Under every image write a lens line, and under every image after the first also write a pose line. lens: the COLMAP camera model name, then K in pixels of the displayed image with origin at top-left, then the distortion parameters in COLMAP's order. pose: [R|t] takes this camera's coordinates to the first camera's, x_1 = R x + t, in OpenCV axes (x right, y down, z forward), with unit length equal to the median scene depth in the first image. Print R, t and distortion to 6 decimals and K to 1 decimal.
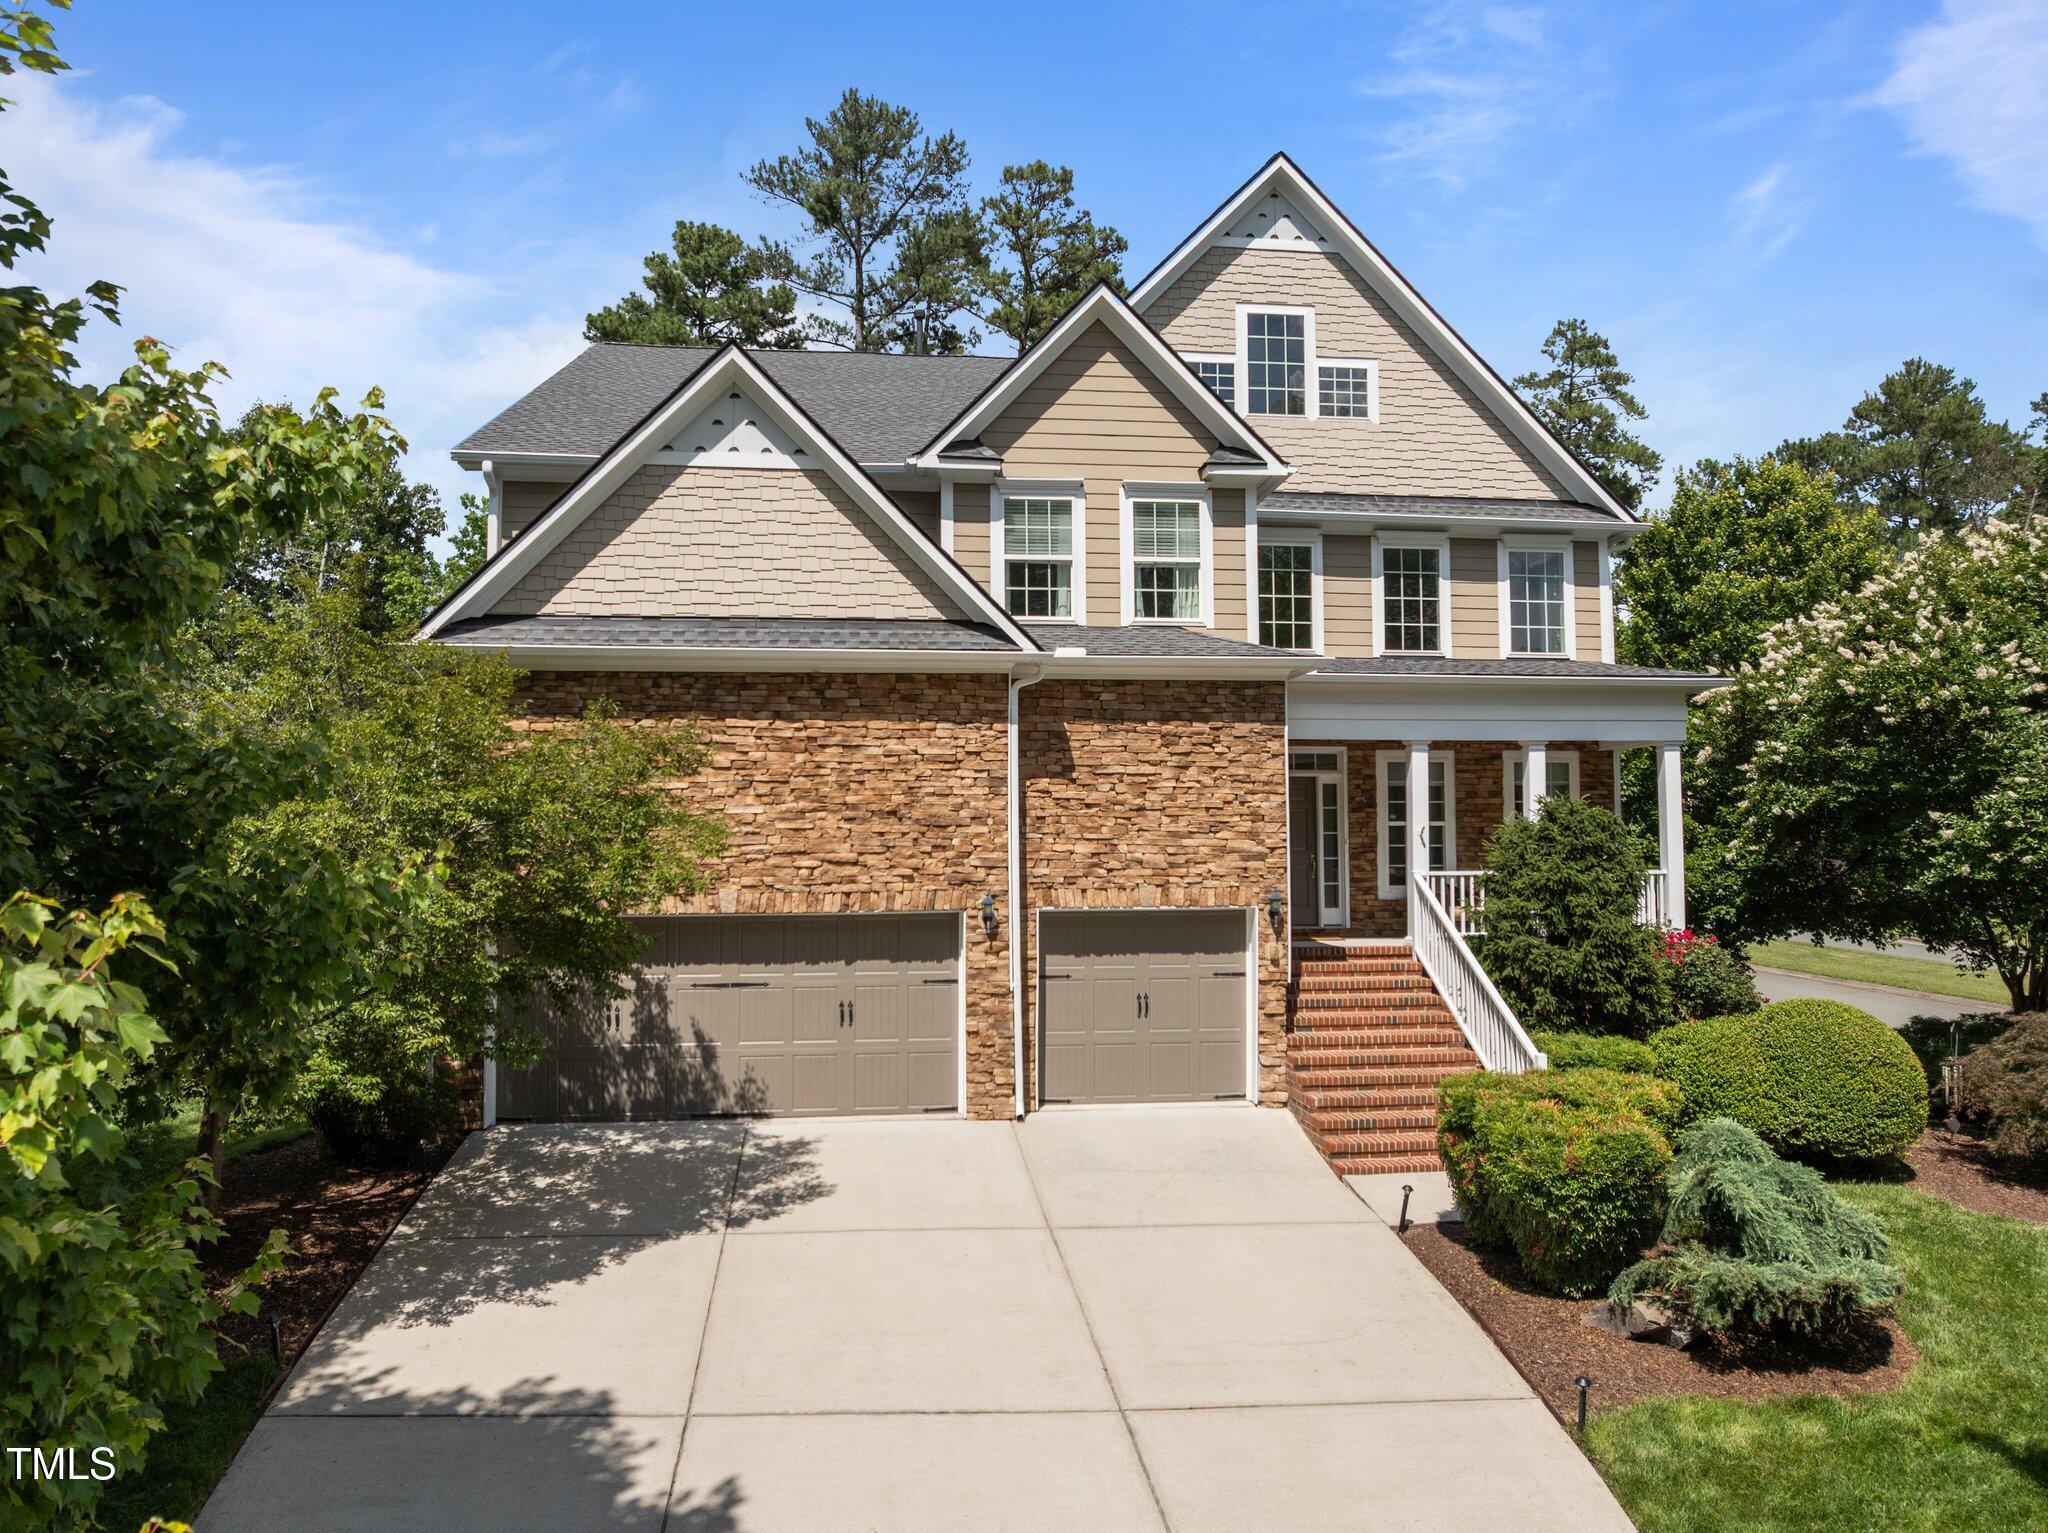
lens RADIAL K [[1435.1, 0, 1024.0], [0, 1435.1, 766.5], [0, 0, 1]] dist [-0.005116, -0.001967]
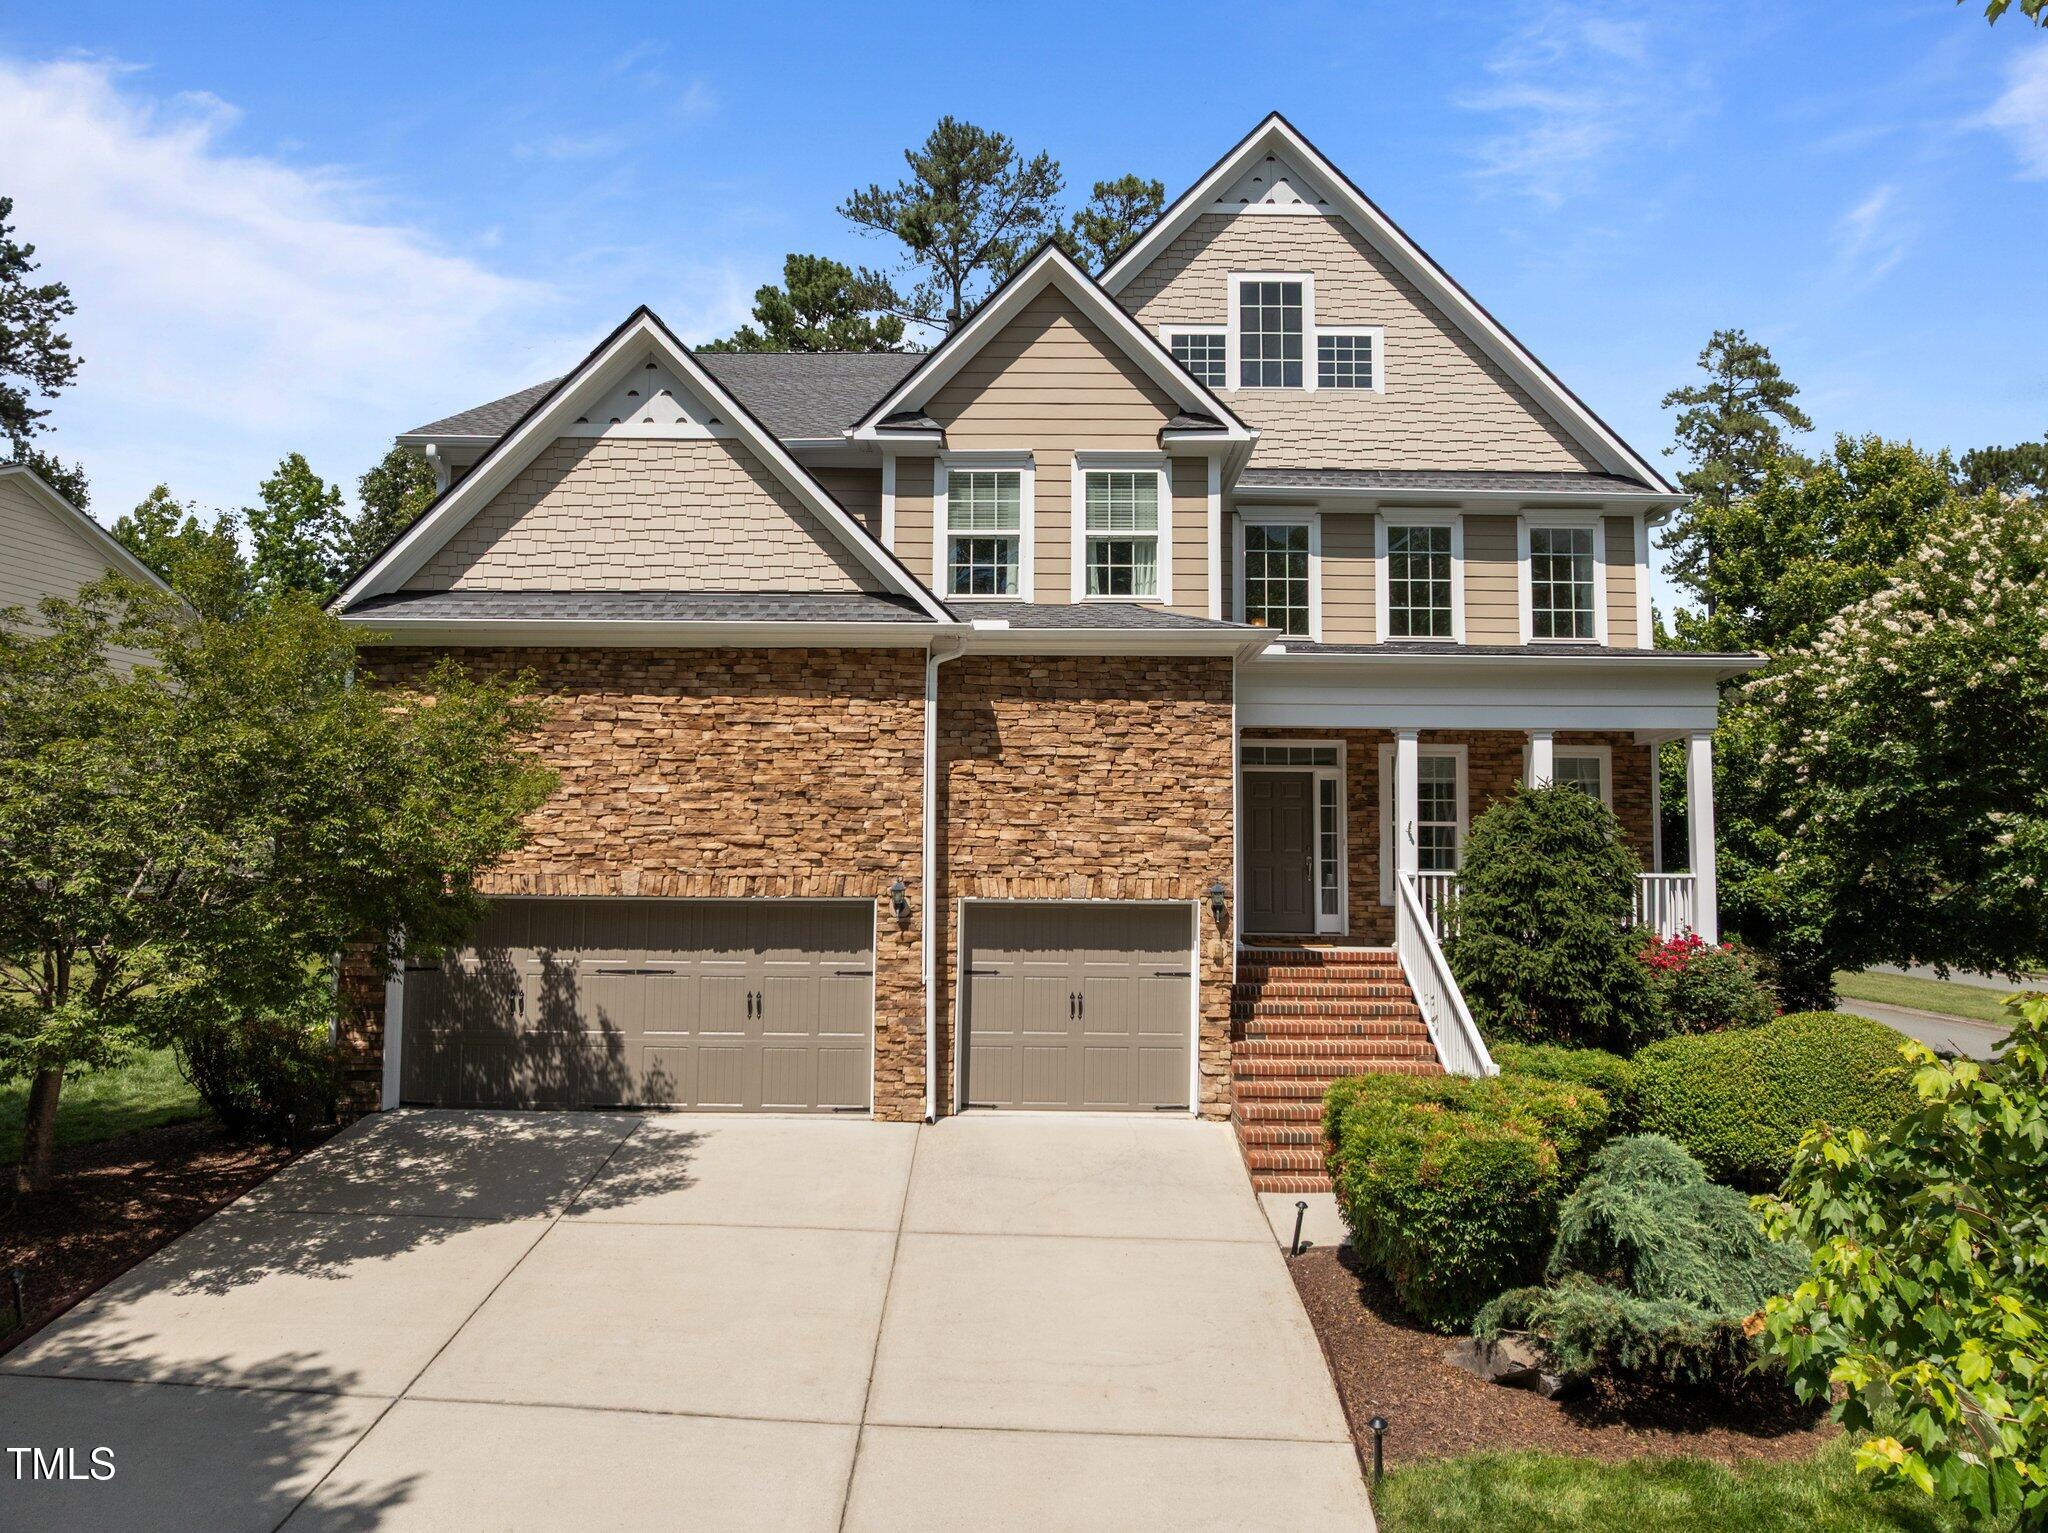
lens RADIAL K [[1425.9, 0, 1024.0], [0, 1425.9, 766.5], [0, 0, 1]] dist [-0.010990, -0.005139]
pose [[0.991885, 0.001874, -0.127121, 0.169137], [-0.005912, 0.999489, -0.031399, 0.041762], [0.126997, 0.031896, 0.991390, 0.078286]]
